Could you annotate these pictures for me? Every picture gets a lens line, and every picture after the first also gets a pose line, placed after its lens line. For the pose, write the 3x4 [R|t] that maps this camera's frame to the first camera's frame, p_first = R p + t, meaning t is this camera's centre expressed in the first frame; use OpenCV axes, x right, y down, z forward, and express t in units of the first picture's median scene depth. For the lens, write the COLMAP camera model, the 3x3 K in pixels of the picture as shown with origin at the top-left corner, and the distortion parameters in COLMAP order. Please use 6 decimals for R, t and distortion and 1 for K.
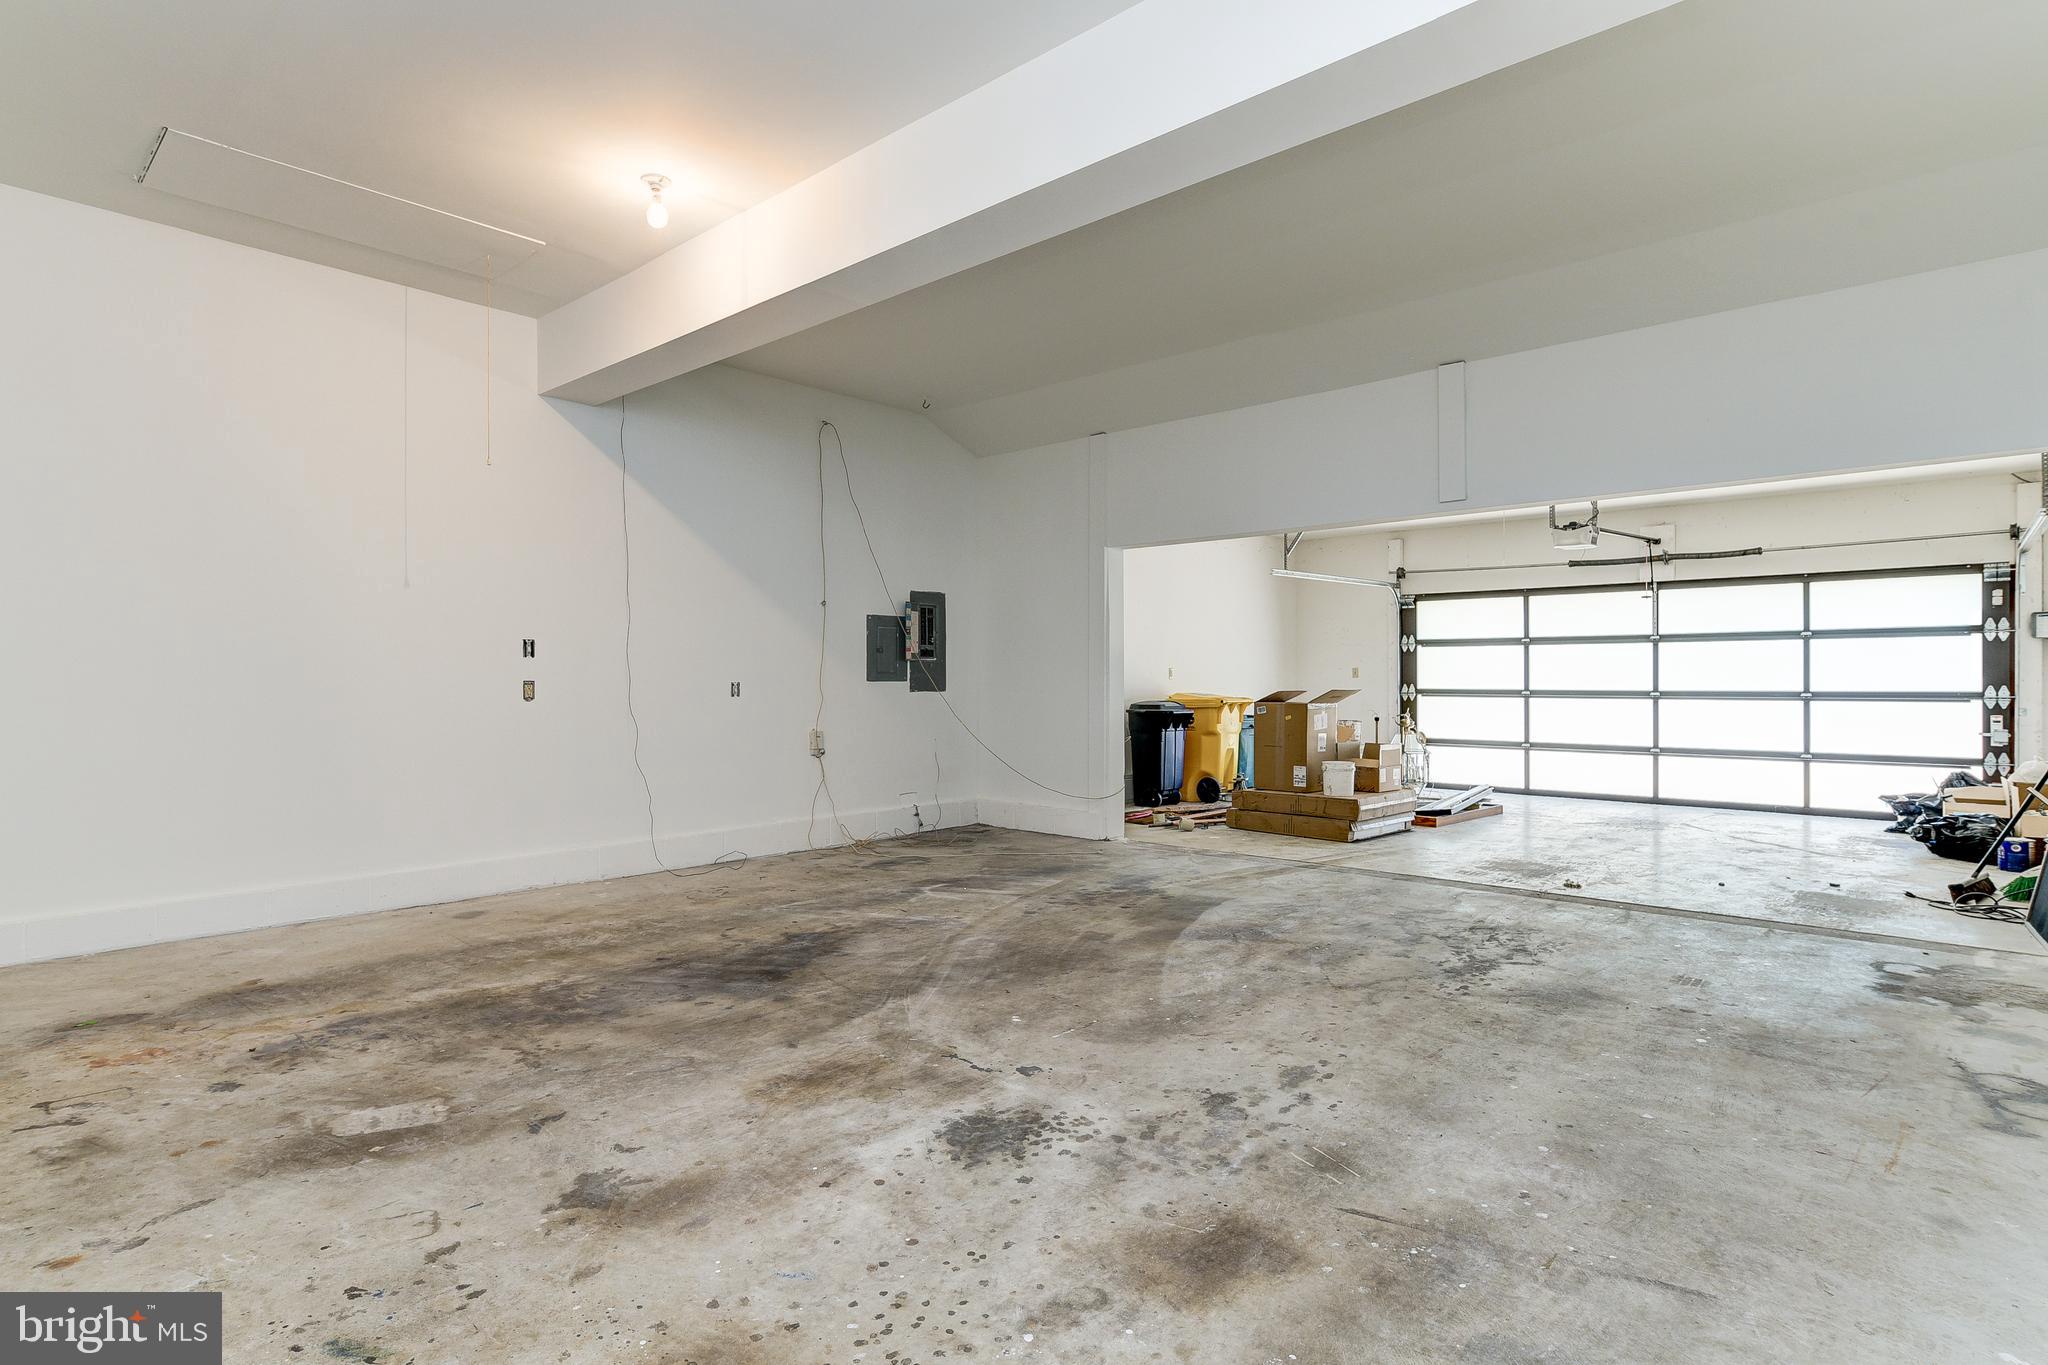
lens RADIAL K [[1041.1, 0, 1017.1], [0, 1041.1, 674.7], [0, 0, 1]] dist [-0.002241, 0.000142]
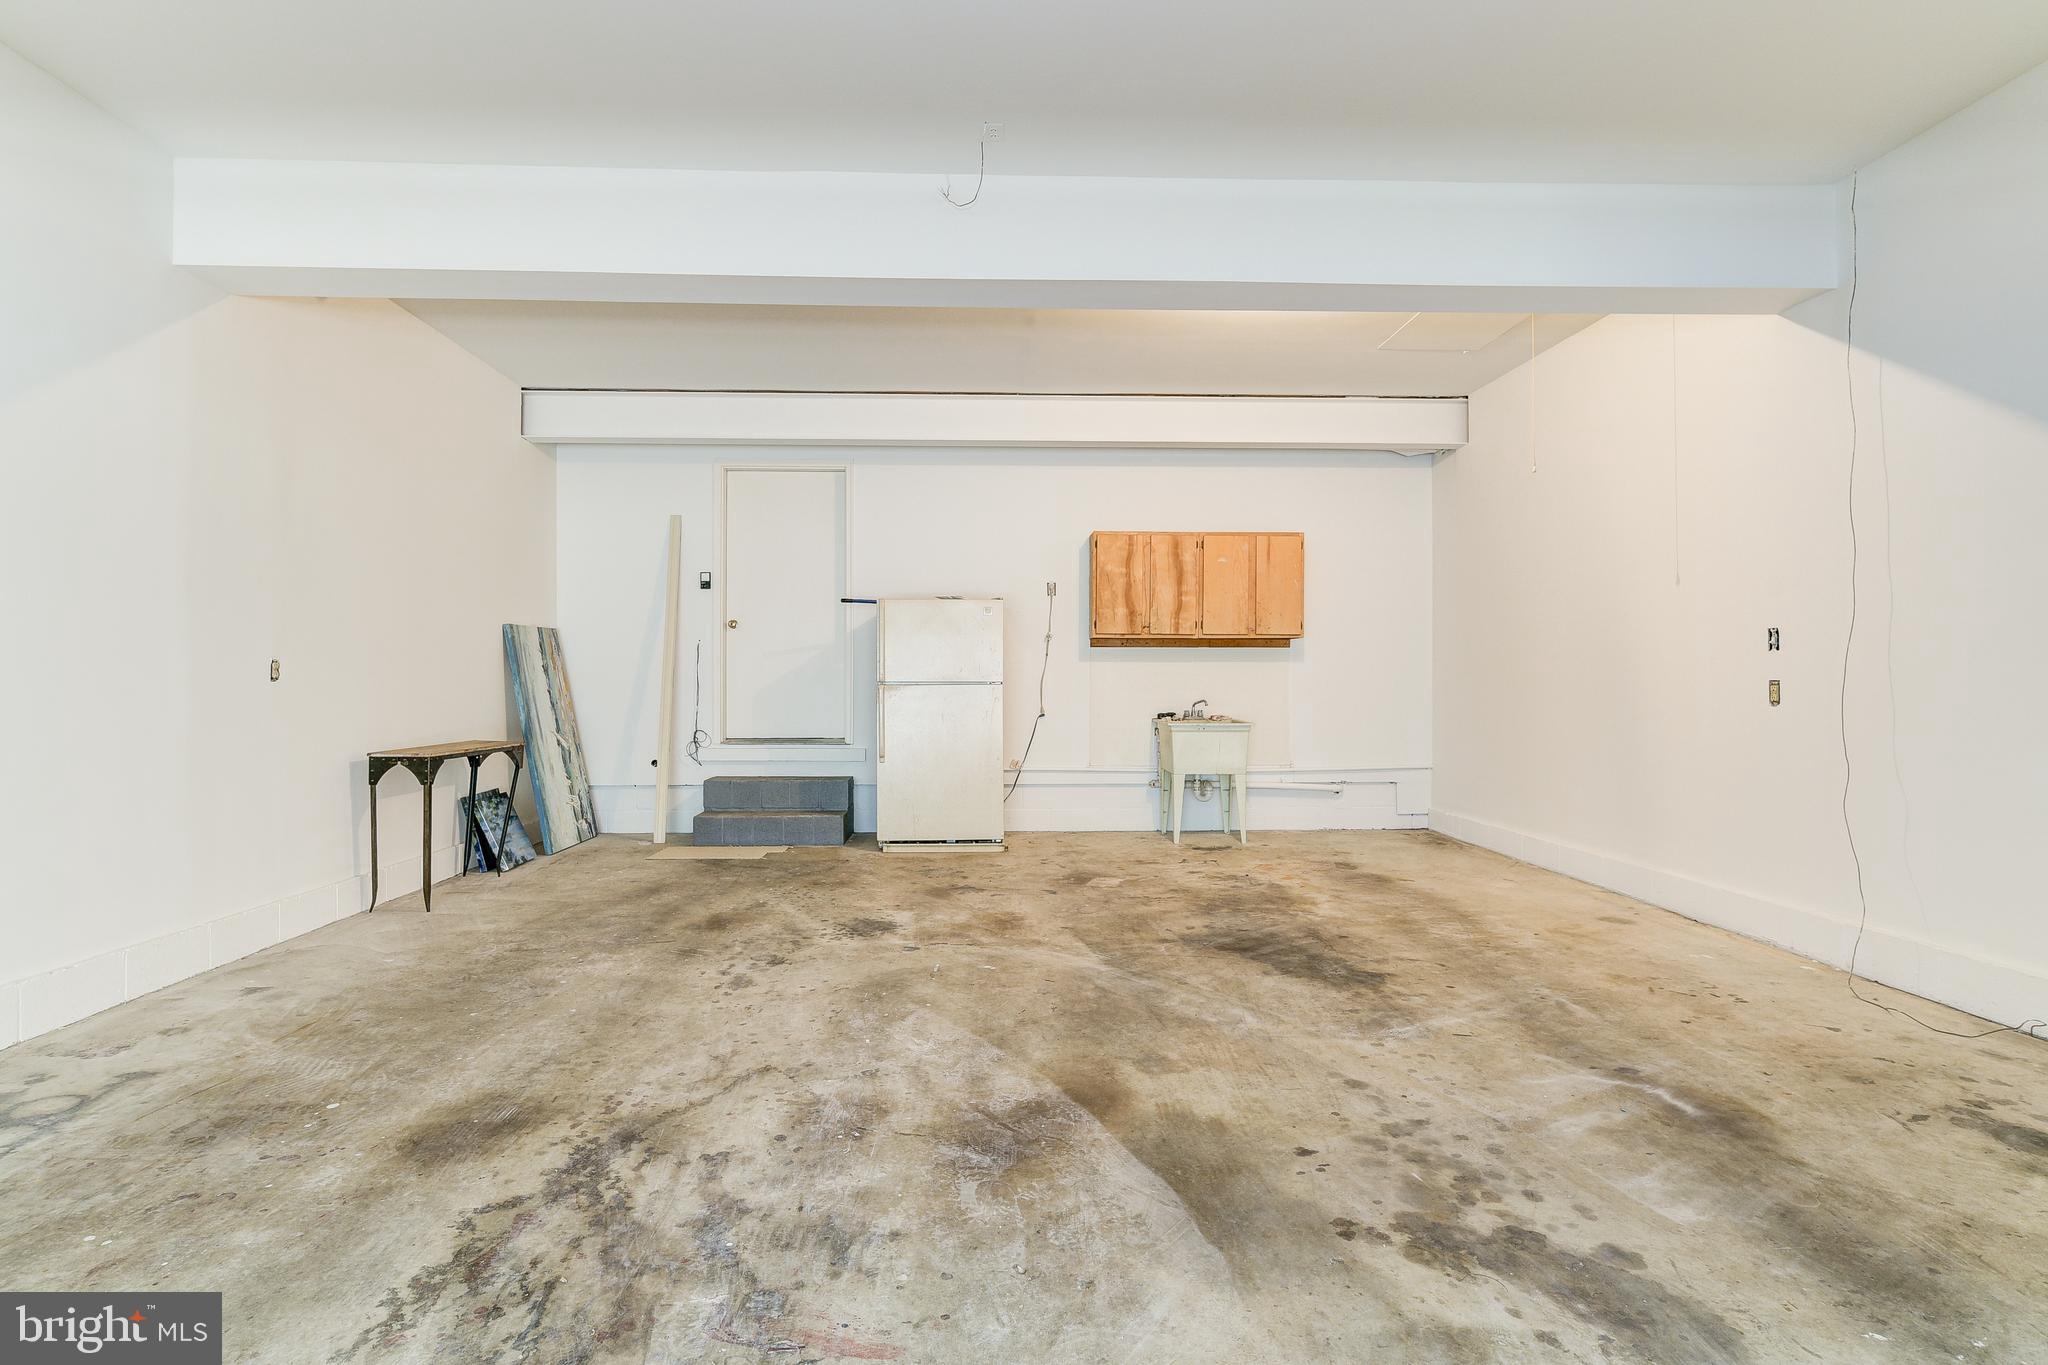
lens RADIAL K [[1041.1, 0, 1017.1], [0, 1041.1, 674.7], [0, 0, 1]] dist [-0.002241, 0.000142]
pose [[-0.718308, -0.003850, -0.695714, 0.728713], [0.001606, 0.999973, -0.007193, 0.009000], [0.695723, -0.006284, -0.718283, 1.713242]]
